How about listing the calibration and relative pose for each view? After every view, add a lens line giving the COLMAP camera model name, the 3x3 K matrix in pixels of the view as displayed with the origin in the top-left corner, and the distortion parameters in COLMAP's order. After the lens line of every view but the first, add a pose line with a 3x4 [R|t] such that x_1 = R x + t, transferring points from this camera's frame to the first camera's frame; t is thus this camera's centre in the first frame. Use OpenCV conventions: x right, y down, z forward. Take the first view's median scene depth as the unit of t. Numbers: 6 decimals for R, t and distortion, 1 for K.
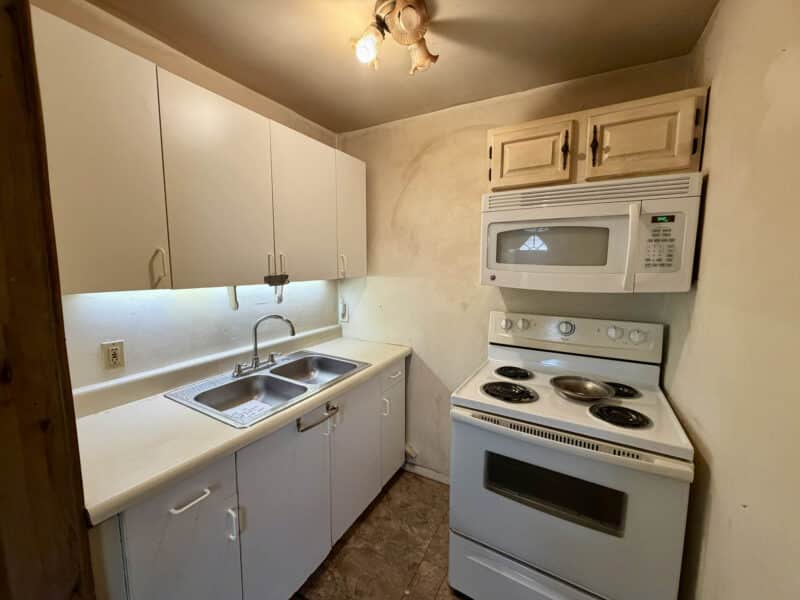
lens RADIAL K [[316.2, 0, 399.9], [0, 316.2, 299.2], [0, 0, 1]] dist [0.002139, -0.000085]
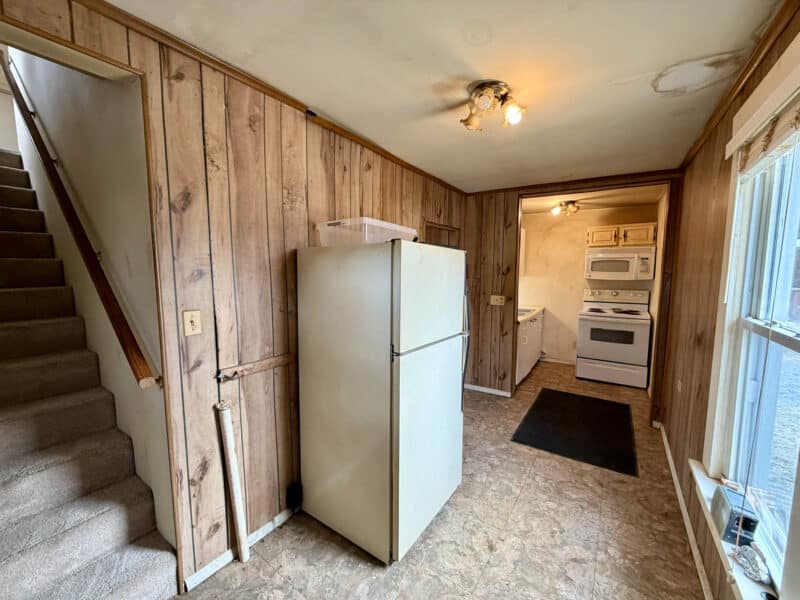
lens RADIAL K [[316.2, 0, 399.3], [0, 316.2, 298.8], [0, 0, 1]] dist [0.002139, -0.000085]
pose [[0.996685, 0.003853, -0.081272, -1.415810], [-0.005505, 0.999783, -0.020115, 0.245742], [0.081176, 0.020496, 0.996489, -2.397498]]
